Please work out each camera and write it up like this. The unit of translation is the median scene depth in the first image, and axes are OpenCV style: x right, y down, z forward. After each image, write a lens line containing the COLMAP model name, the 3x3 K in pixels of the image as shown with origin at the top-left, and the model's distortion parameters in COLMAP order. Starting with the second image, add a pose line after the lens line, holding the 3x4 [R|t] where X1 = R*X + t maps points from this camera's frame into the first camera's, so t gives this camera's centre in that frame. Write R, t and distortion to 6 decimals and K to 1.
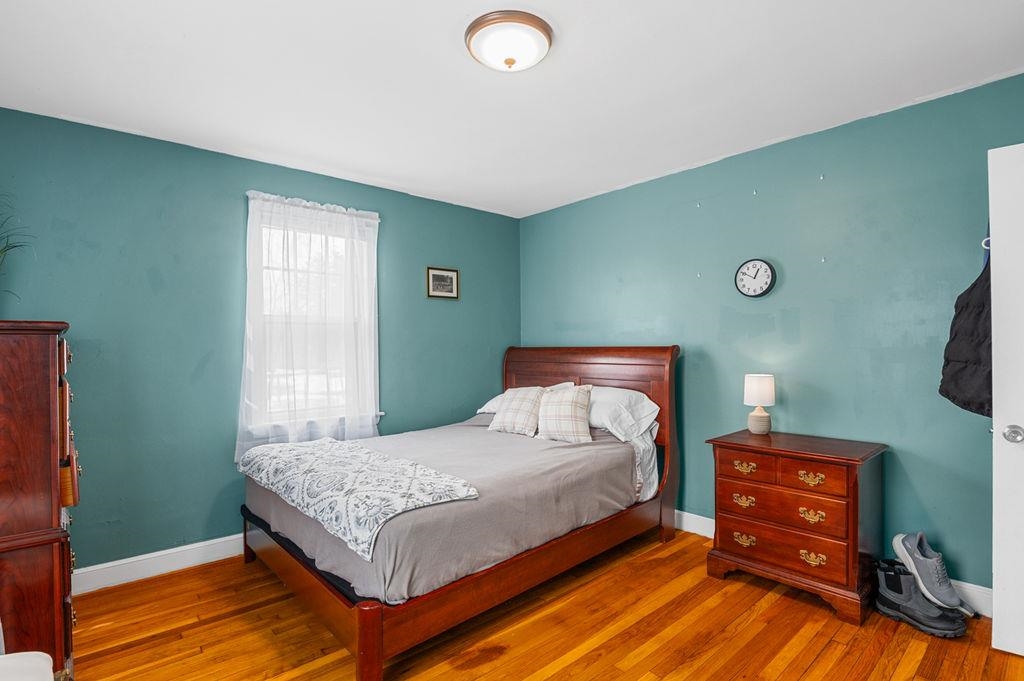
lens RADIAL K [[502.9, 0, 512.0], [0, 502.9, 340.5], [0, 0, 1]] dist [-0.020841, -0.000174]
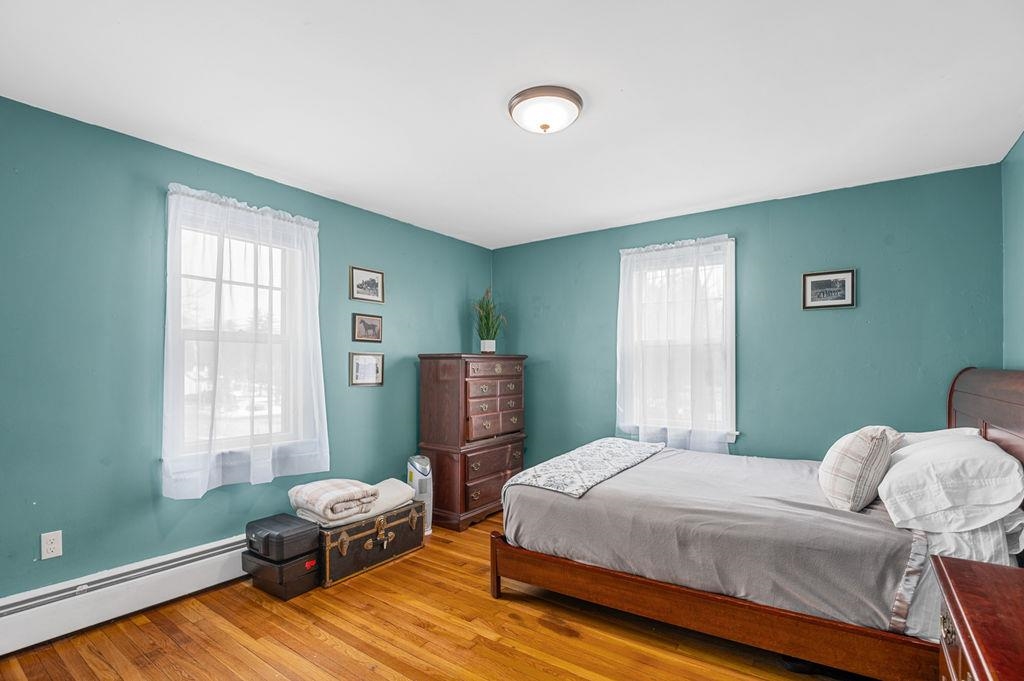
lens RADIAL K [[483.1, 0, 509.3], [0, 483.1, 360.3], [0, 0, 1]] dist [-0.018493, -0.000459]
pose [[0.218396, -0.003883, -0.975853, 0.645560], [0.009597, 0.999952, -0.001831, -0.002289], [0.975813, -0.008965, 0.218422, 0.397803]]
